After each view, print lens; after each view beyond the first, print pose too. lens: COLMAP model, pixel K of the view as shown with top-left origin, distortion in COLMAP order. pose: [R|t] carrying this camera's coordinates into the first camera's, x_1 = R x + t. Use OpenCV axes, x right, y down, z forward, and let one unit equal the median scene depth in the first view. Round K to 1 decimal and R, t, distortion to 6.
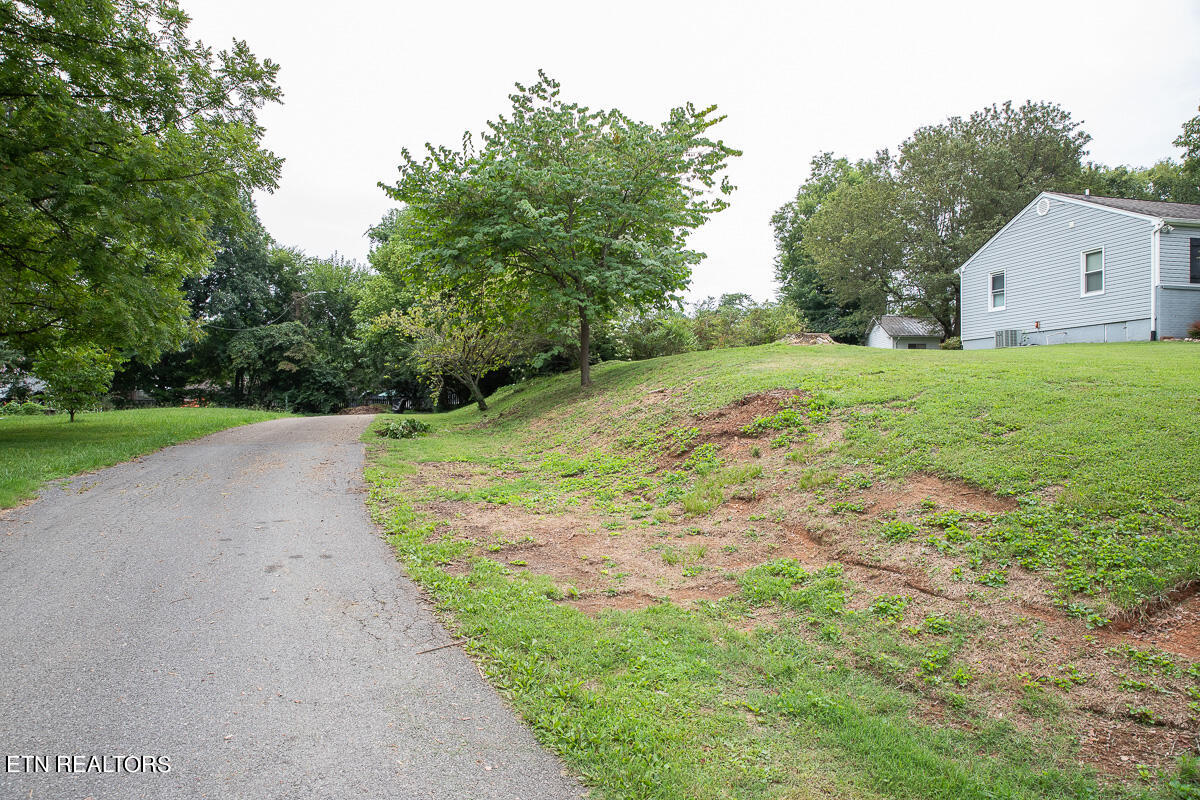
lens RADIAL K [[812.1, 0, 604.3], [0, 812.1, 395.7], [0, 0, 1]] dist [-0.055079, 0.039399]
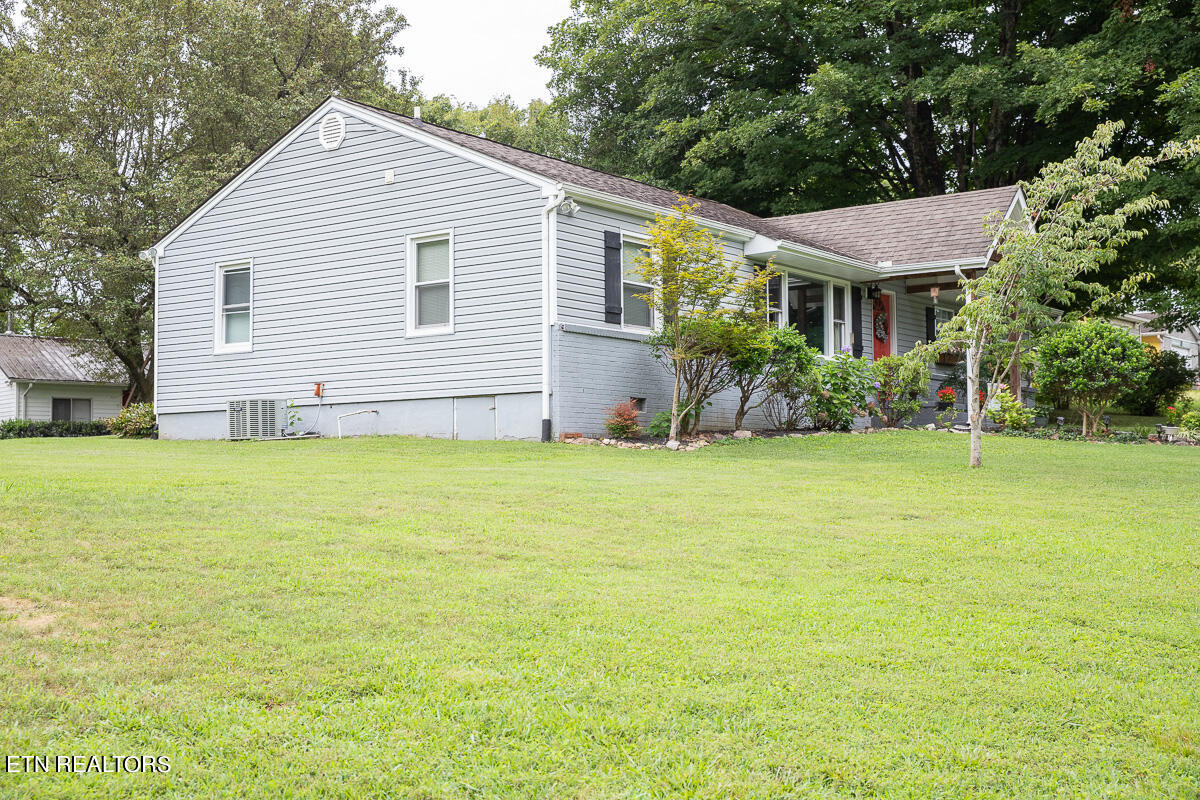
lens RADIAL K [[1497.2, 0, 604.4], [0, 1497.2, 388.2], [0, 0, 1]] dist [0.112603, 0.000000]
pose [[0.768494, 0.031357, 0.639089, 0.133790], [0.004057, 0.998540, -0.053873, -0.046619], [-0.639845, 0.043994, 0.767244, 0.268519]]
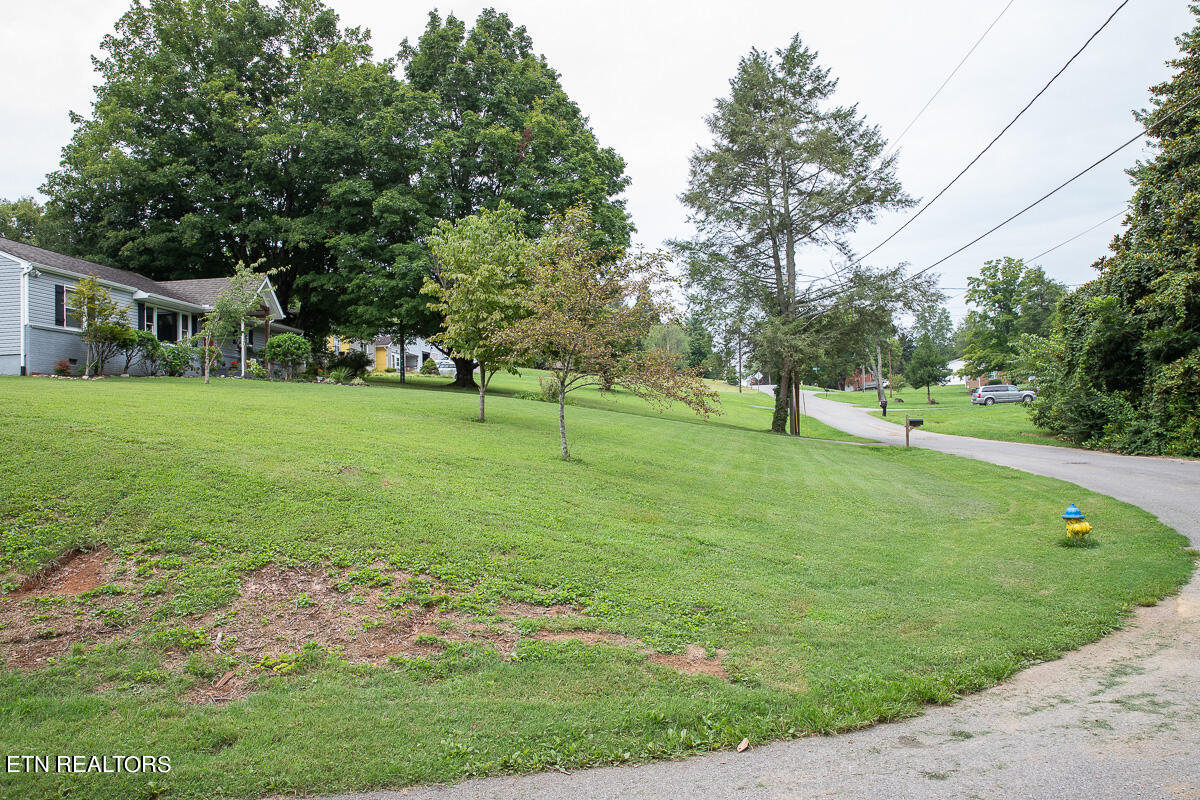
lens RADIAL K [[812.1, 0, 575.4], [0, 812.1, 411.0], [0, 0, 1]] dist [-0.055079, 0.039399]
pose [[0.350172, 0.000745, 0.936685, -0.048180], [0.019654, 0.999774, -0.008143, 0.001478], [-0.936479, 0.021261, 0.350078, -0.058518]]
